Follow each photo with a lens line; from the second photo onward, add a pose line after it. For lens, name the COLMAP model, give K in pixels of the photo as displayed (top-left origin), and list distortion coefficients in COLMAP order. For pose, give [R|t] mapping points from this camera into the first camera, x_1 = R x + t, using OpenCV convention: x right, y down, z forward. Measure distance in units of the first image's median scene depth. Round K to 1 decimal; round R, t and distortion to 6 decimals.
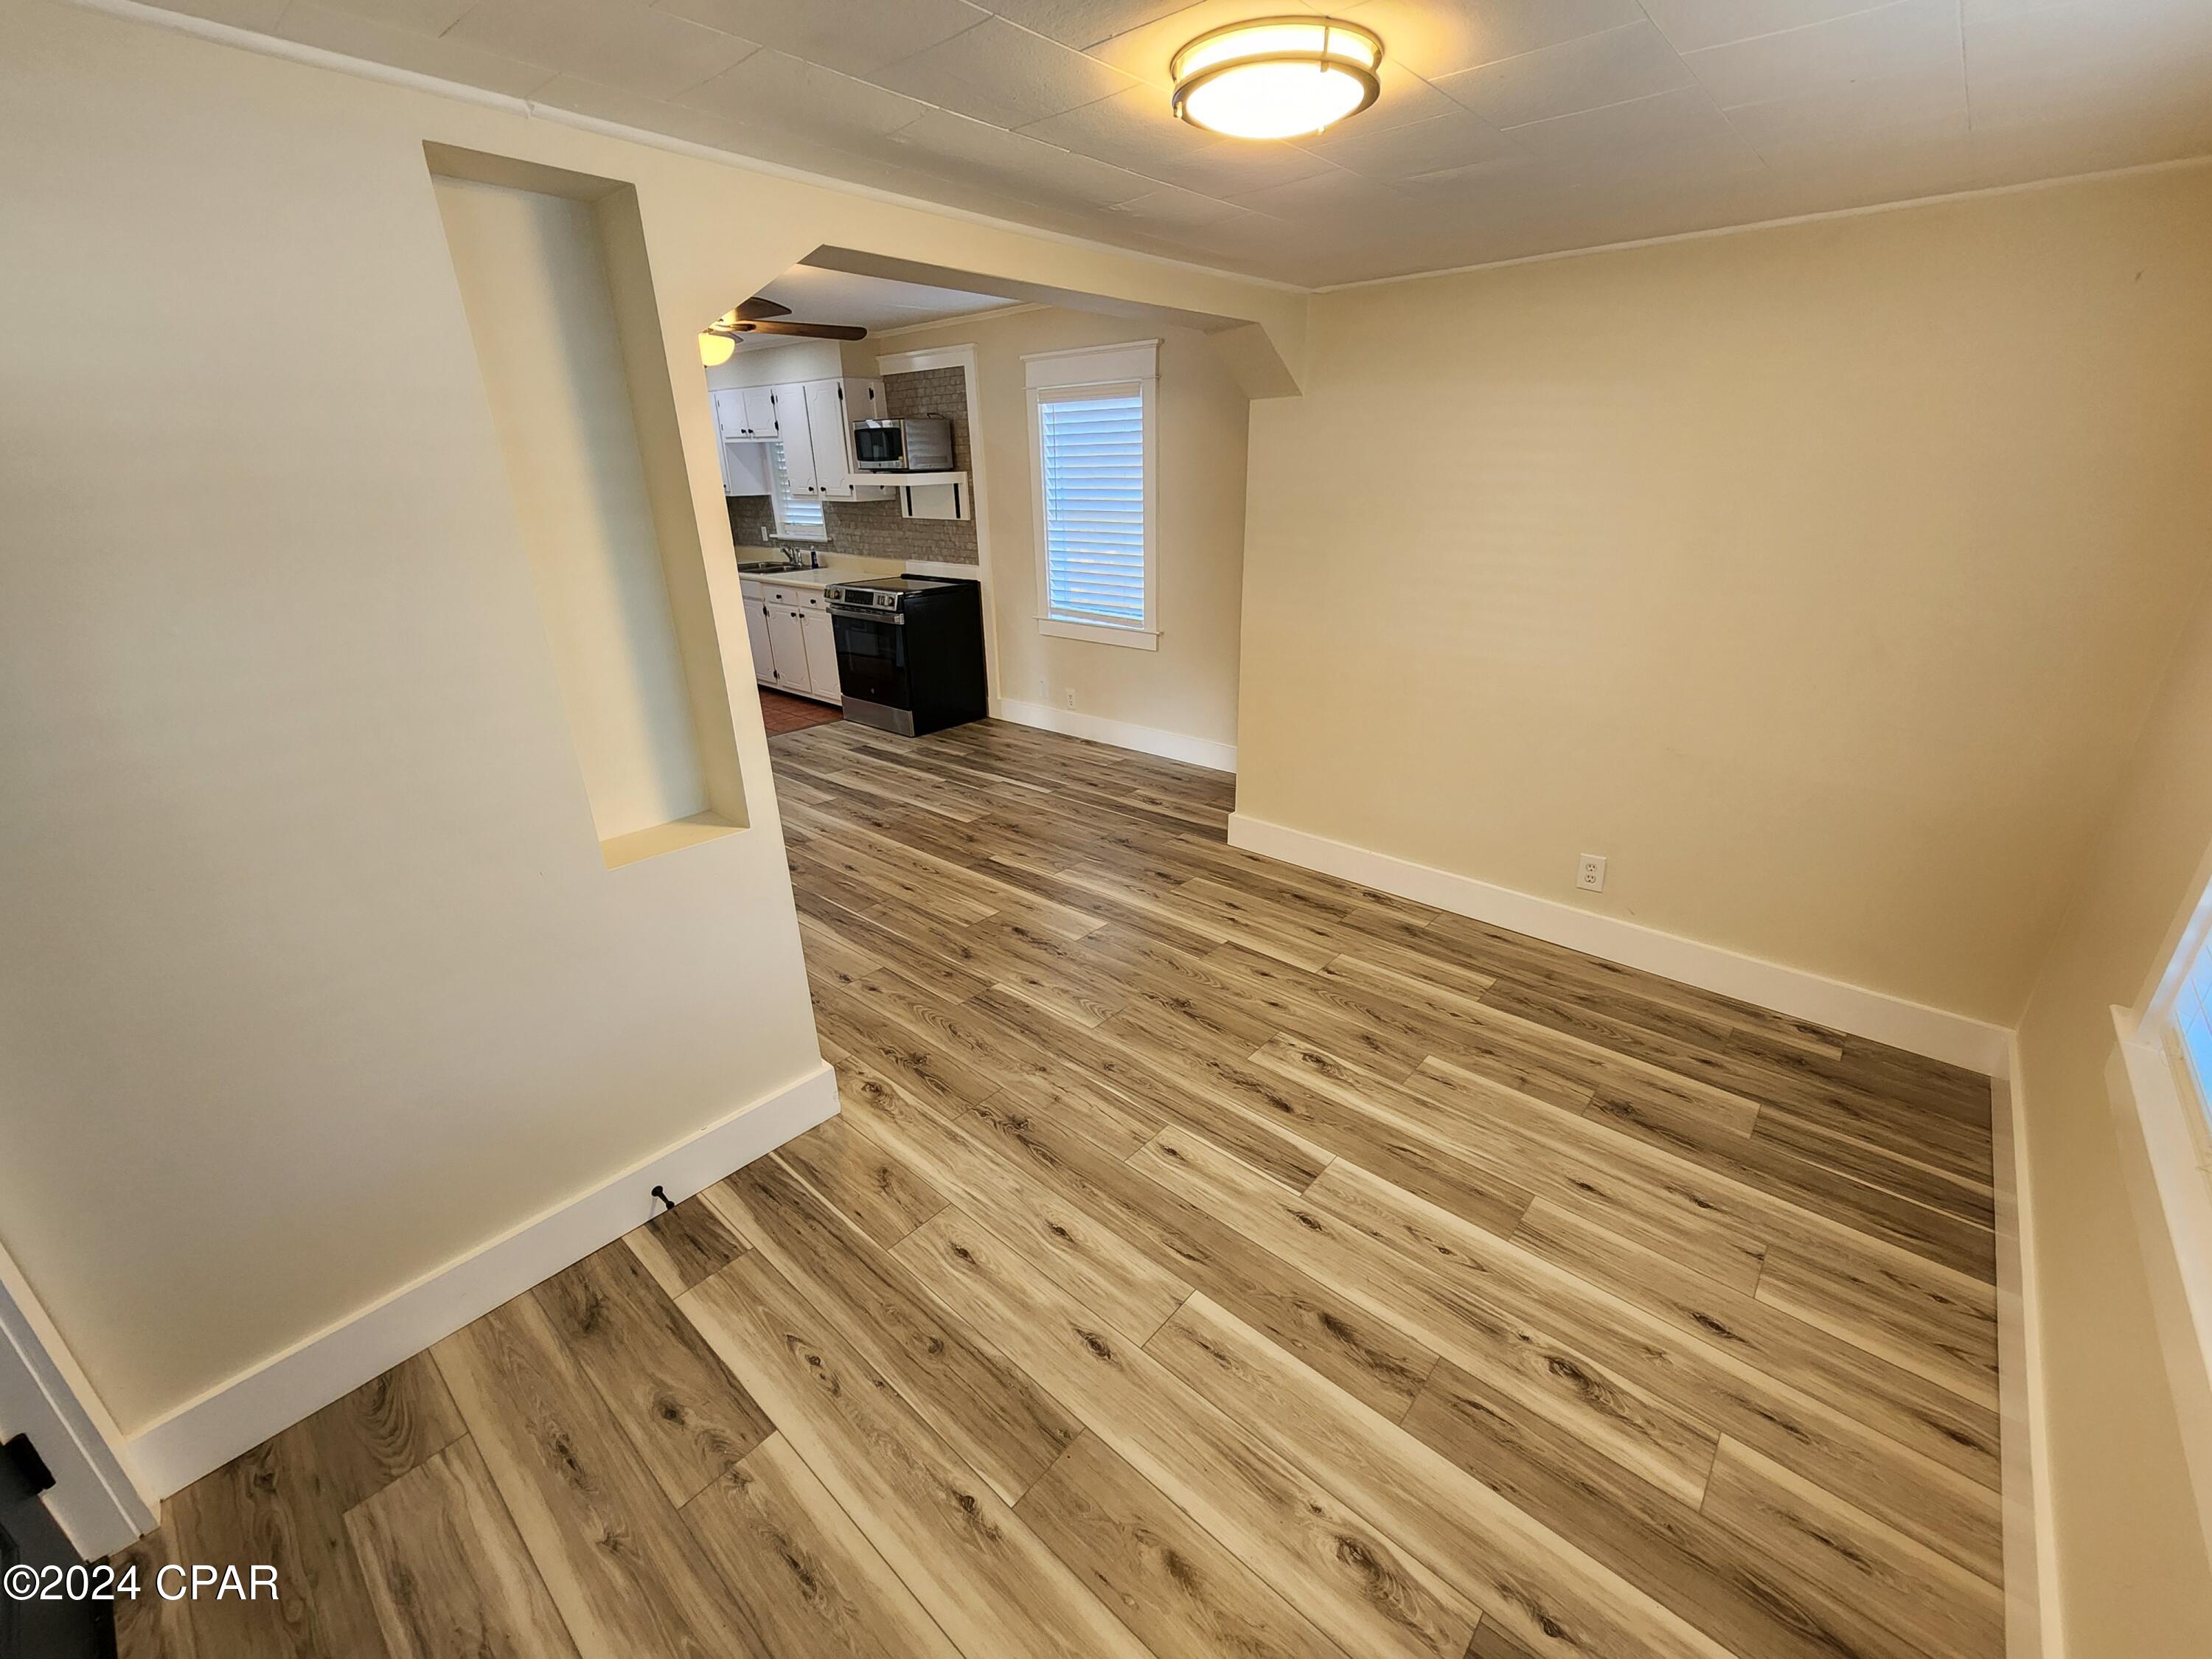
lens RADIAL K [[886.8, 0, 1097.8], [0, 886.8, 839.8], [0, 0, 1]] dist [-0.001825, -0.000037]
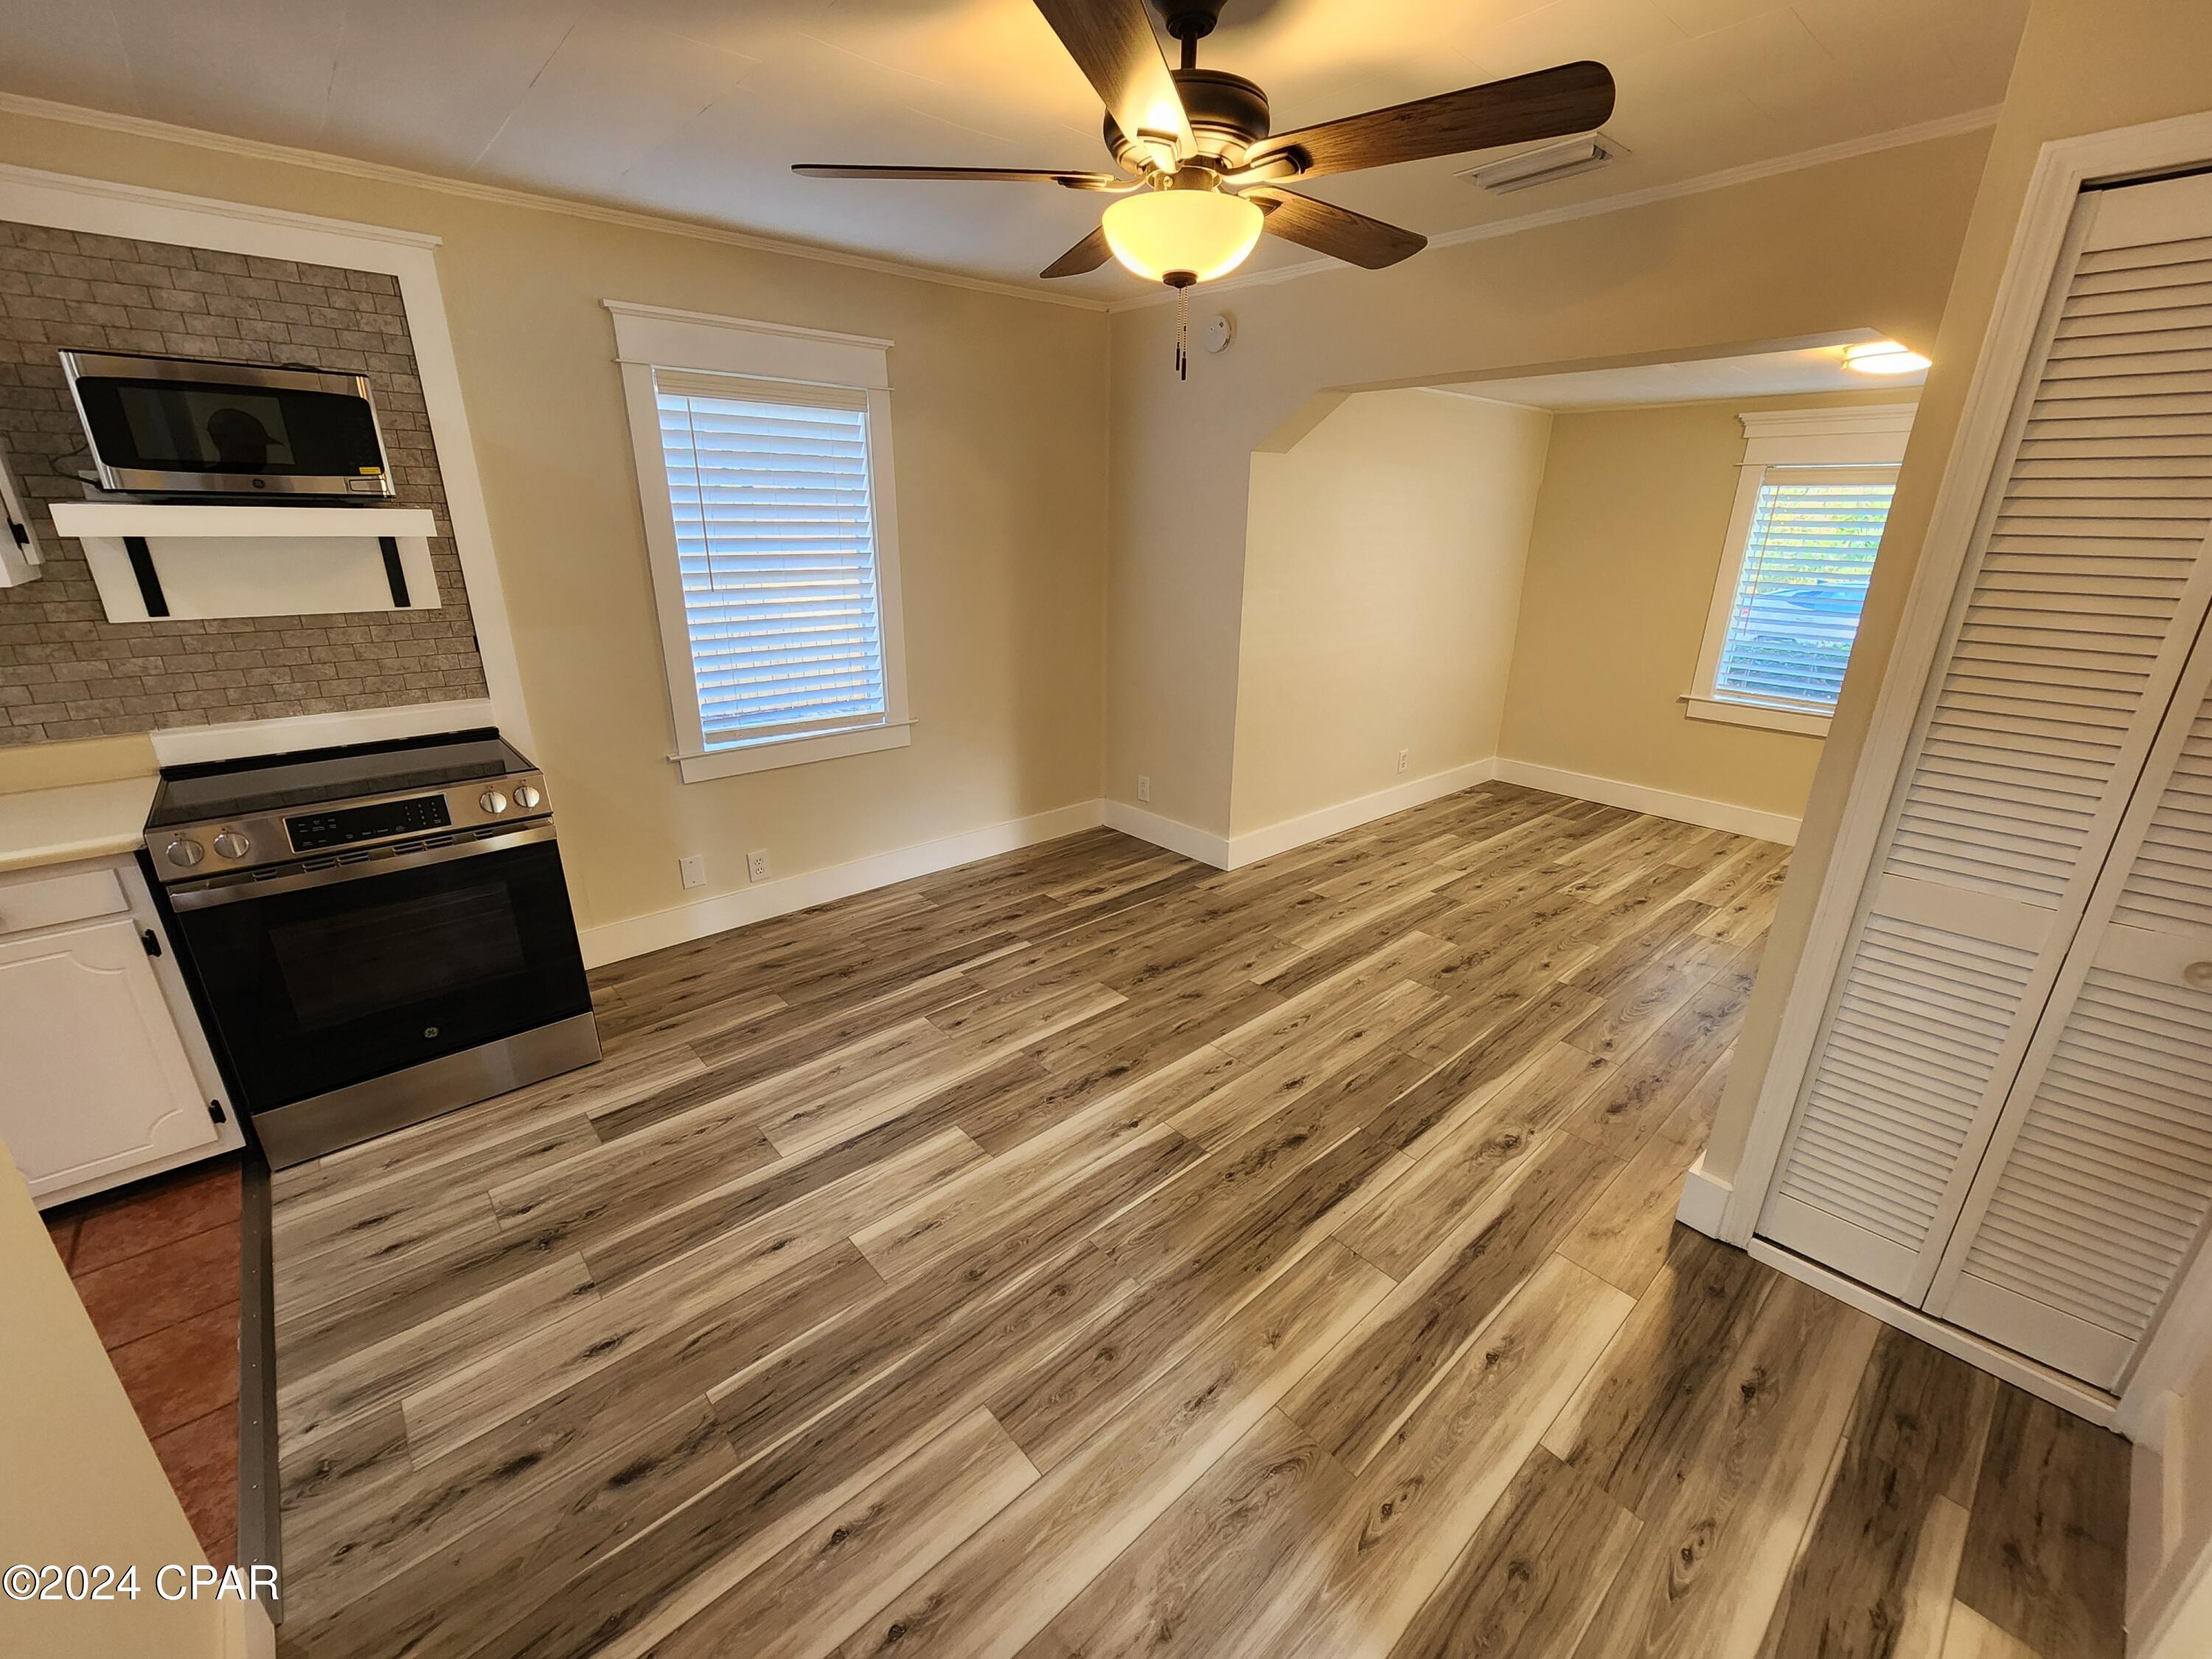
lens RADIAL K [[918.4, 0, 1108.3], [0, 918.4, 834.1], [0, 0, 1]] dist [0.001943, 0.000007]
pose [[0.122853, -0.315085, 0.941079, -0.679539], [0.373083, 0.893368, 0.250407, -0.278181], [-0.919628, 0.320337, 0.227305, 0.689324]]
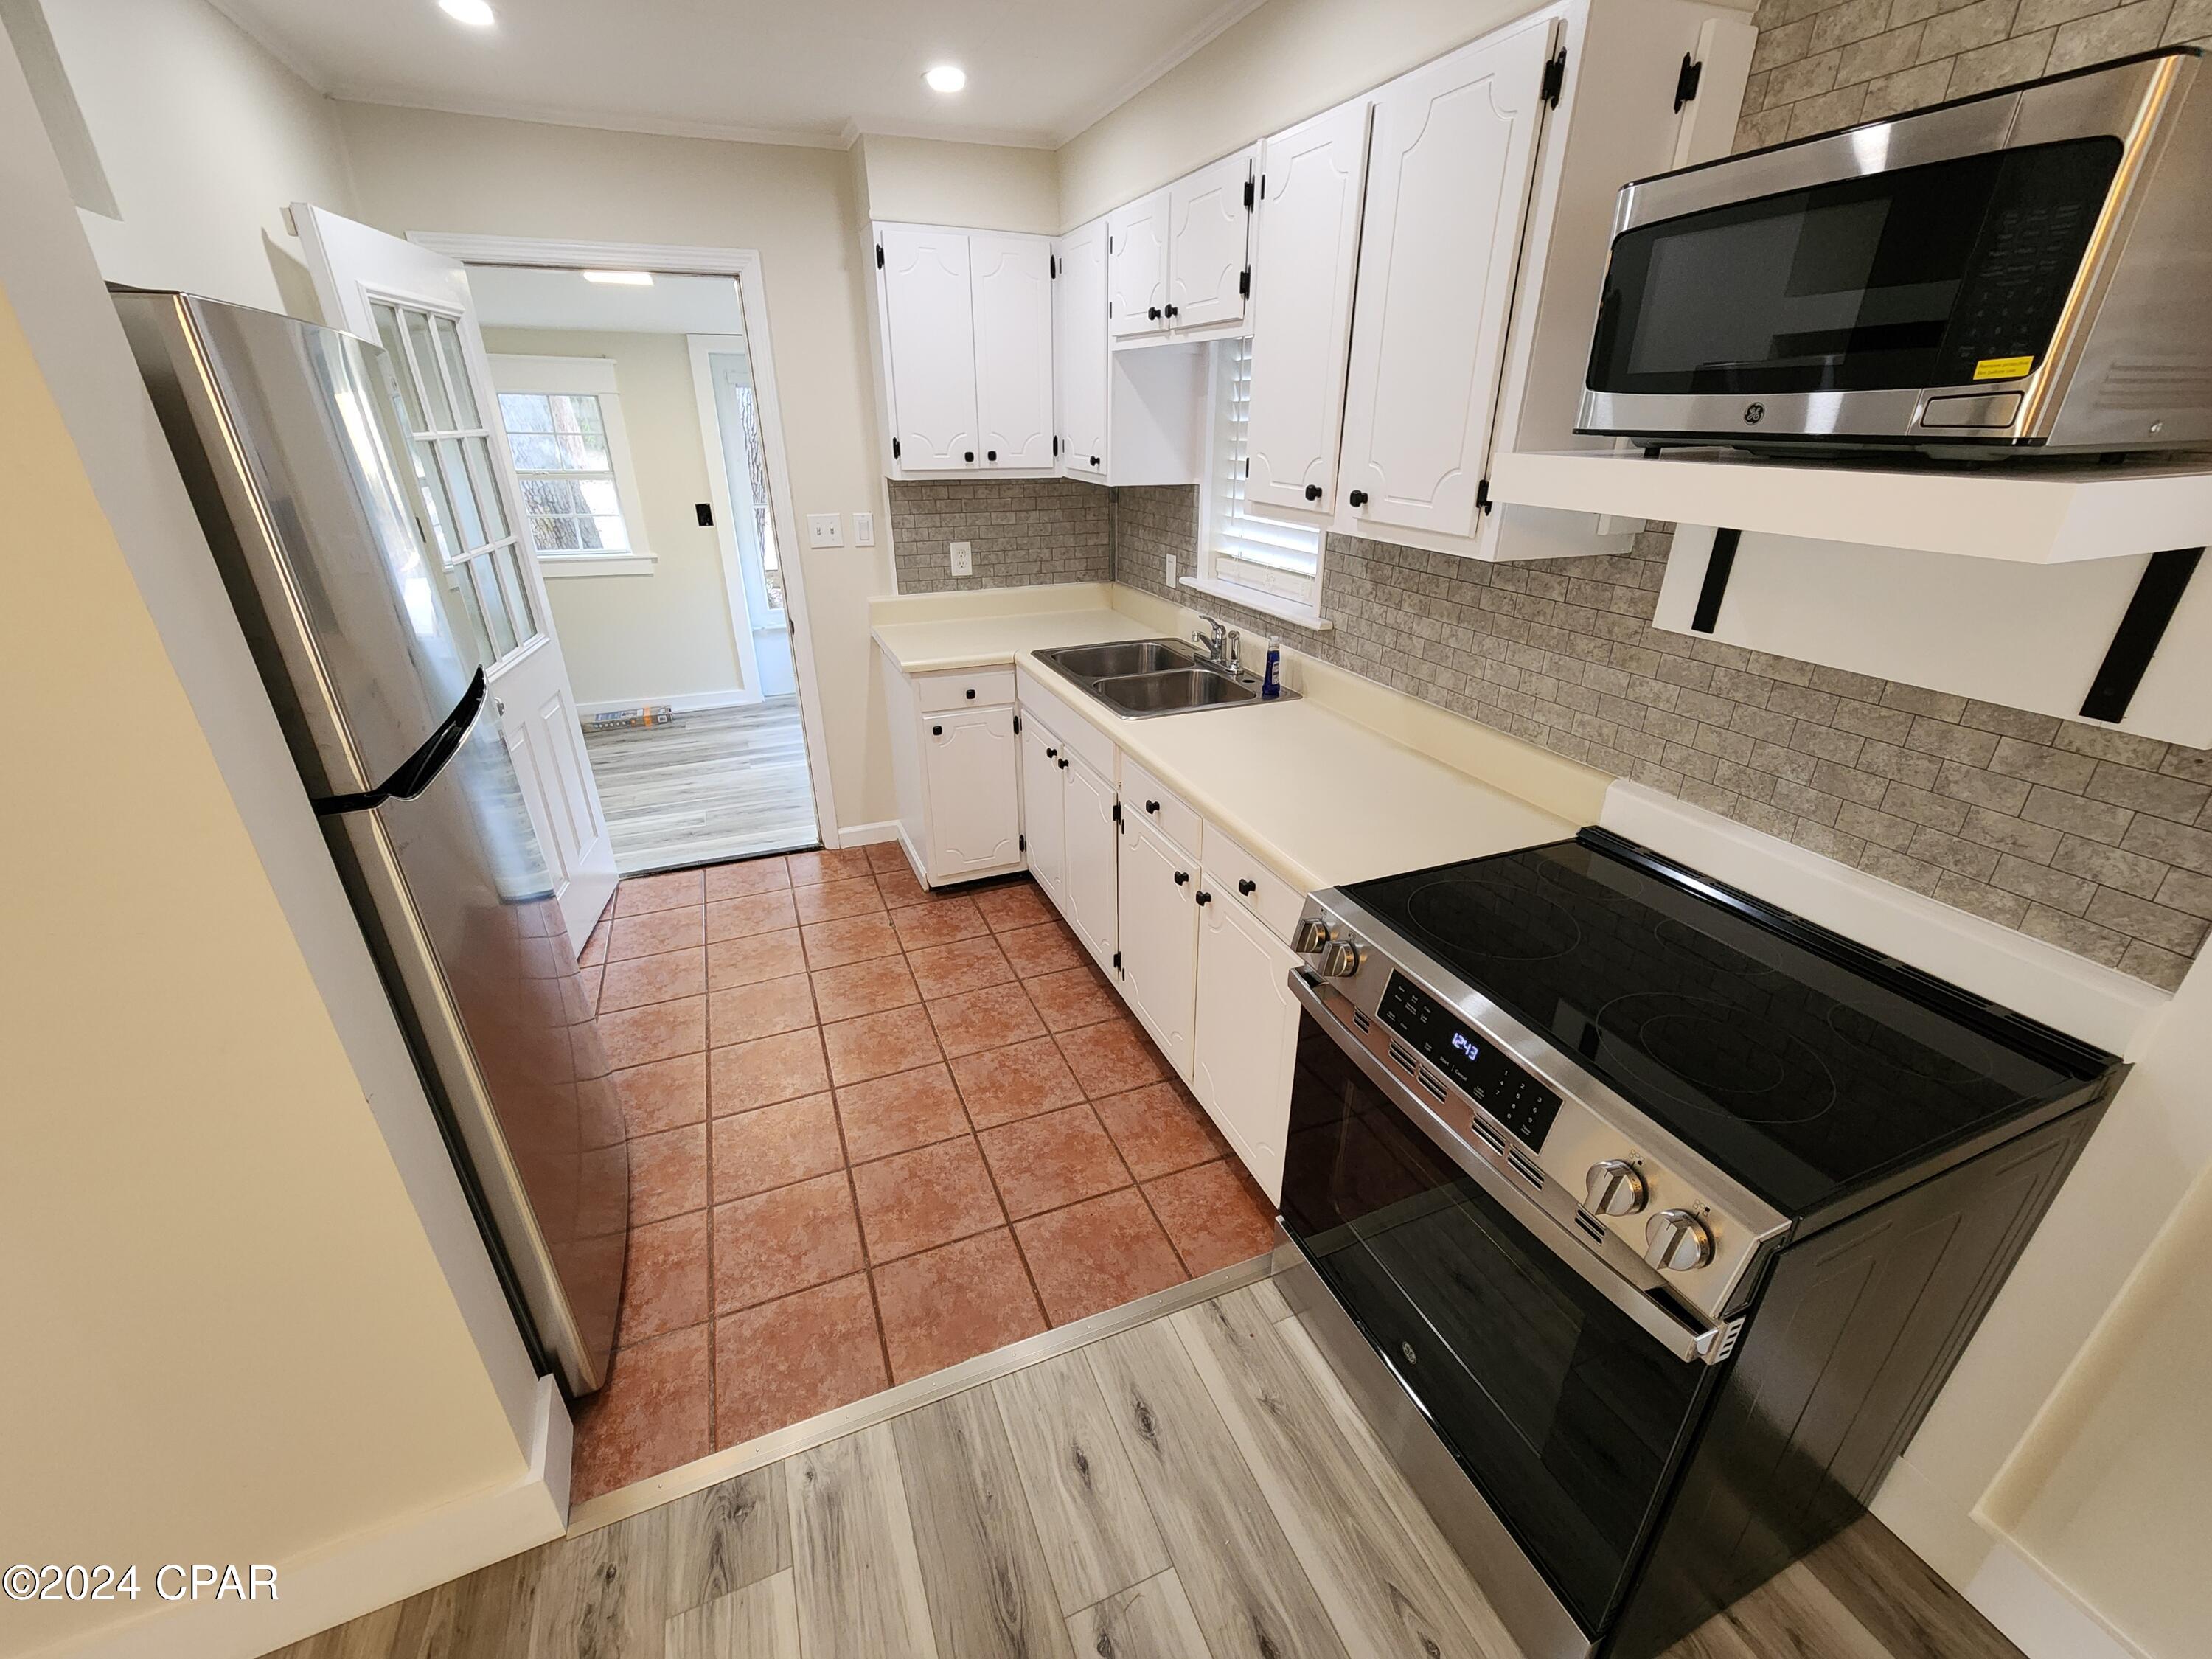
lens RADIAL K [[904.0, 0, 1109.2], [0, 904.0, 838.2], [0, 0, 1]] dist [-0.000417, 0.000026]
pose [[0.898919, 0.198319, -0.390658, -0.301984], [-0.183673, 0.980128, 0.074925, -0.361806], [0.397754, 0.004402, 0.917482, 0.860264]]
